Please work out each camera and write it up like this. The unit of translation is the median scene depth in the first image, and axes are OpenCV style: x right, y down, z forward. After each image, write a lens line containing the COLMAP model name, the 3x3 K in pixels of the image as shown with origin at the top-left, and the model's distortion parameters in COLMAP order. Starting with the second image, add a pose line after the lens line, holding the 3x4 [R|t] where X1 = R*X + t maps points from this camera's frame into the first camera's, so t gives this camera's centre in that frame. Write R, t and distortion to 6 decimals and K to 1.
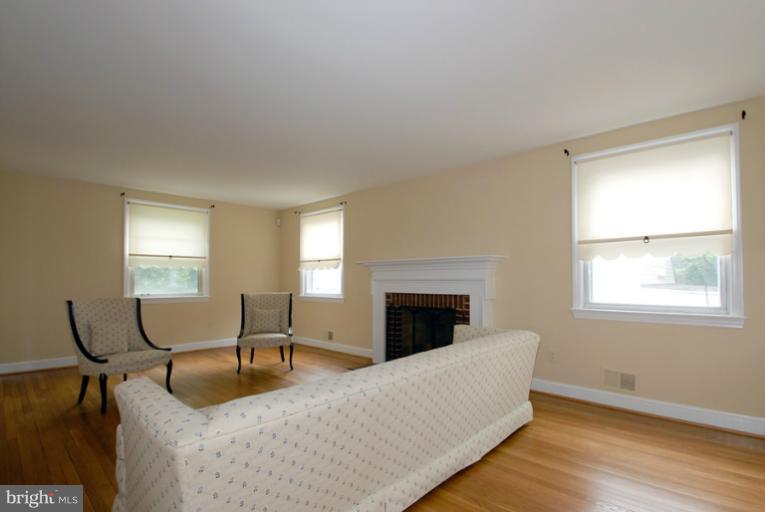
lens RADIAL K [[382.3, 0, 376.5], [0, 382.3, 260.7], [0, 0, 1]] dist [0.001554, -0.001431]
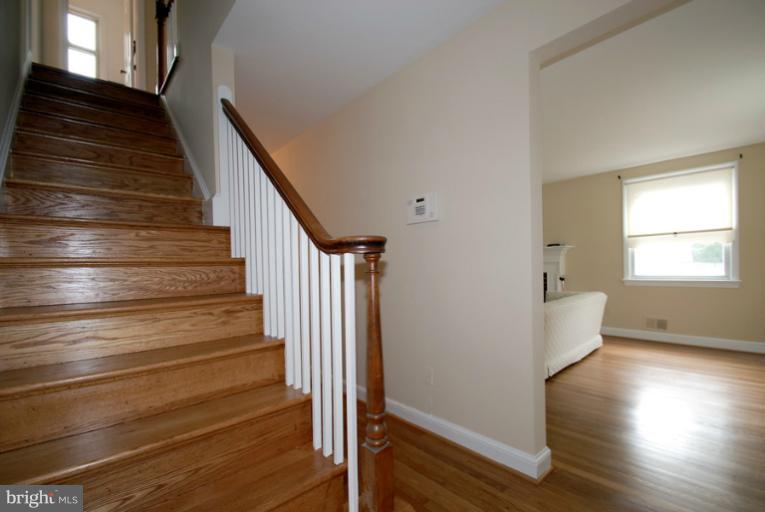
lens RADIAL K [[336.4, 0, 386.6], [0, 336.4, 262.5], [0, 0, 1]] dist [-0.003014, -0.000220]
pose [[0.998575, -0.003527, -0.053258, -0.378213], [0.004554, 0.999806, 0.019173, 0.026577], [0.053180, -0.019389, 0.998397, -0.412252]]
